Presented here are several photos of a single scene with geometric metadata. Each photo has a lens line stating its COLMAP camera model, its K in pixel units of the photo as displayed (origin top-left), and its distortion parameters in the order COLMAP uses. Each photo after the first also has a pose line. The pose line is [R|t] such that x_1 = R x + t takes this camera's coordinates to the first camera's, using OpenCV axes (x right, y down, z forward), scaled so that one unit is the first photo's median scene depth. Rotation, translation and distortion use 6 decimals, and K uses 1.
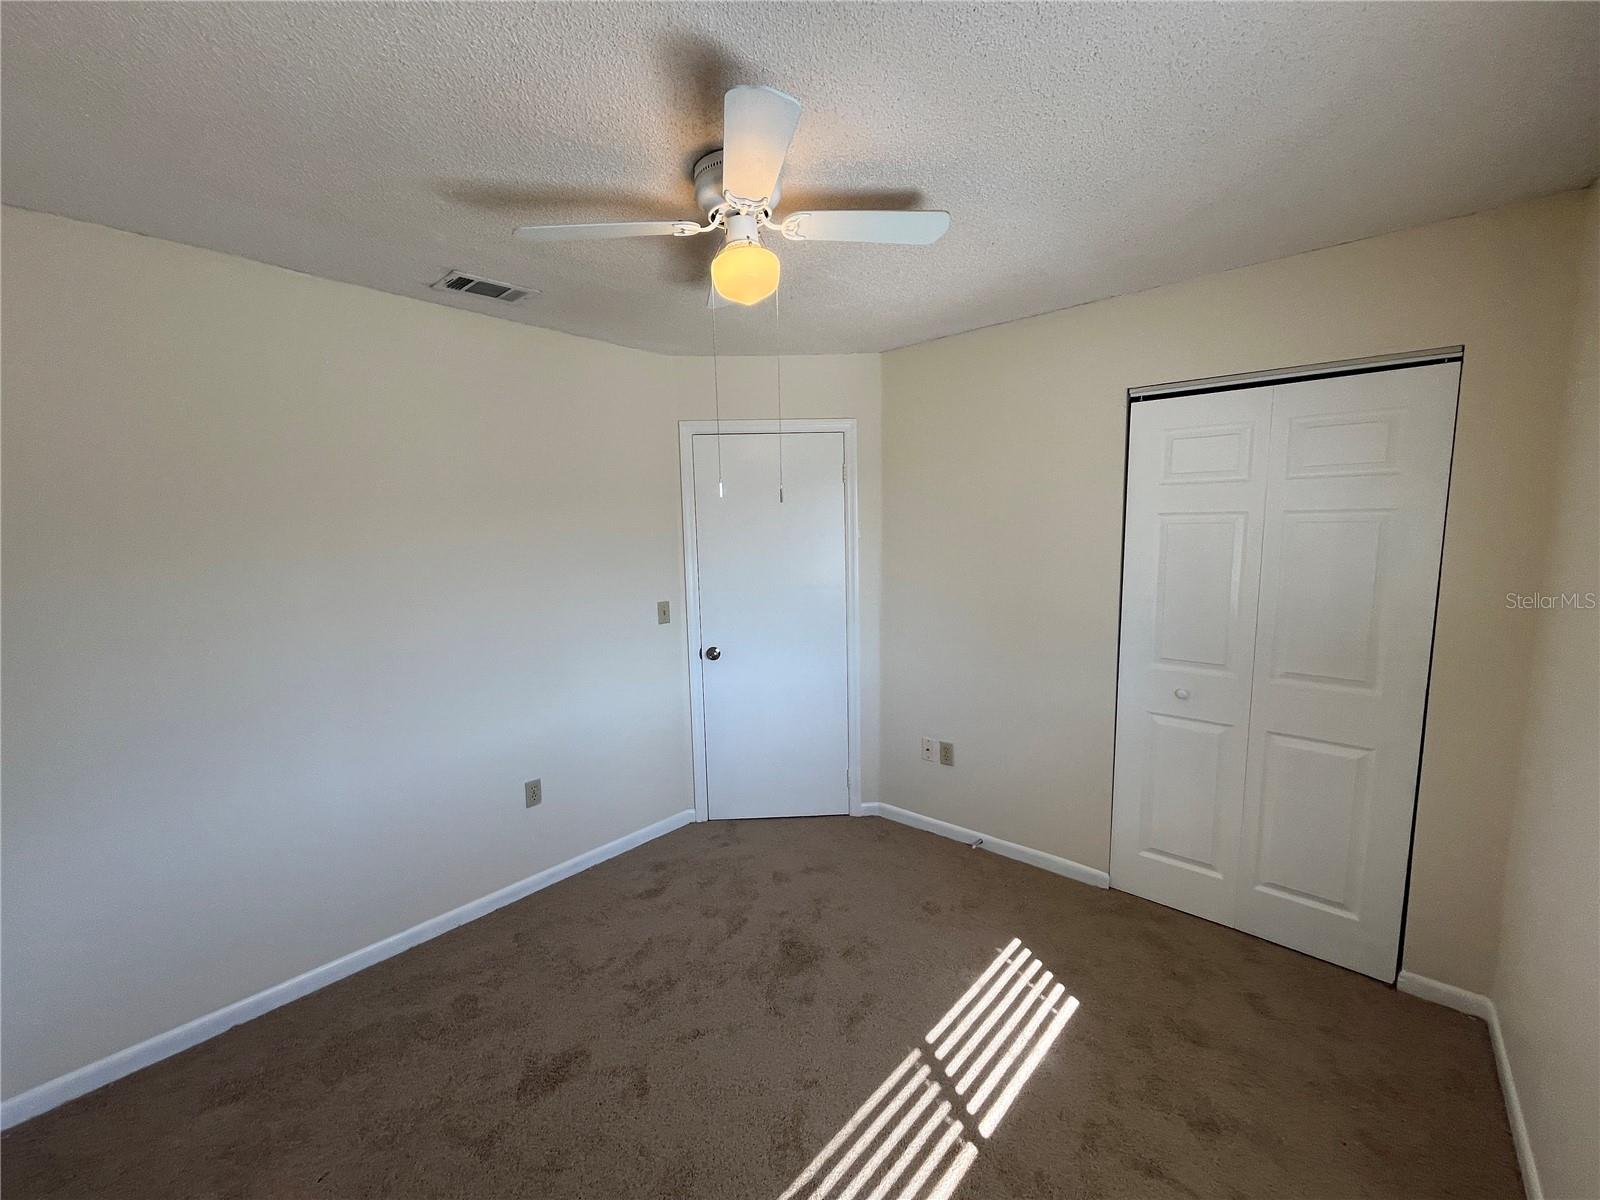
lens RADIAL K [[644.9, 0, 795.2], [0, 644.9, 606.0], [0, 0, 1]] dist [-0.004593, -0.000604]
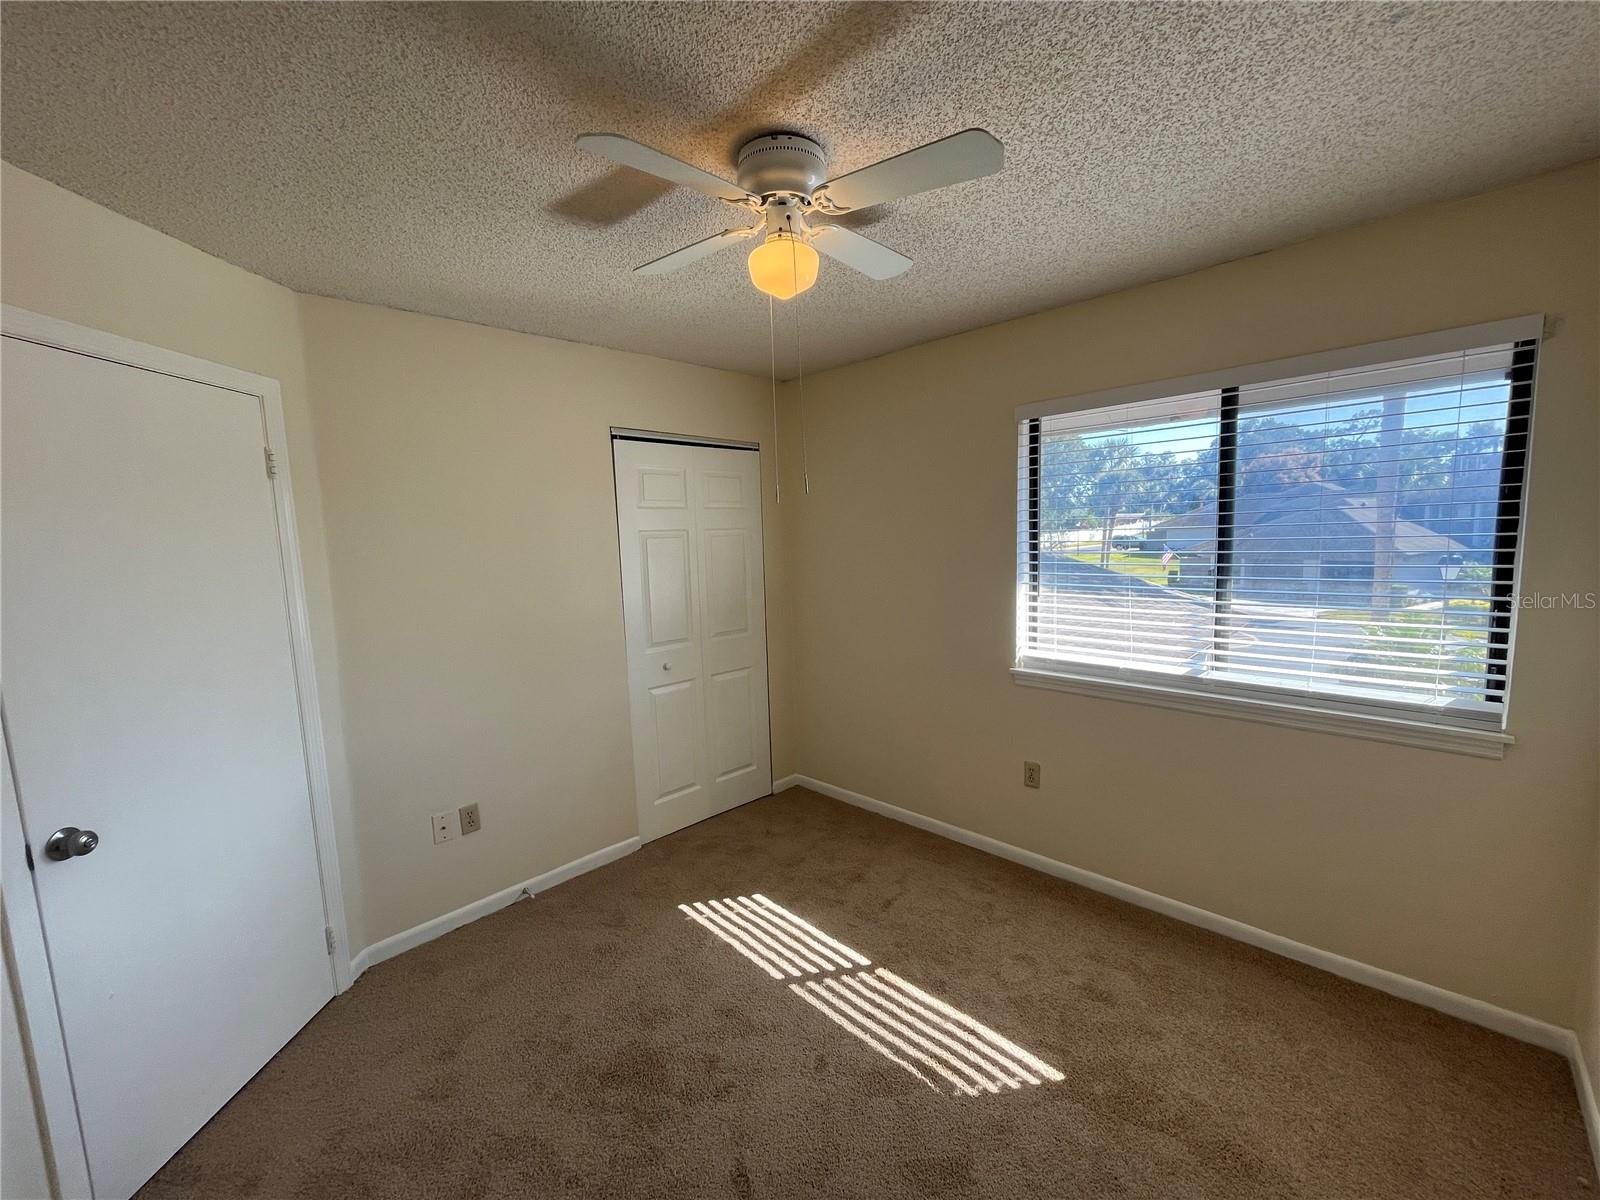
lens RADIAL K [[644.9, 0, 797.4], [0, 644.9, 603.4], [0, 0, 1]] dist [-0.004593, -0.000604]
pose [[0.057673, -0.093215, 0.993974, -0.687555], [0.156511, 0.984165, 0.083213, -0.059265], [-0.985991, 0.150768, 0.071349, 0.620476]]
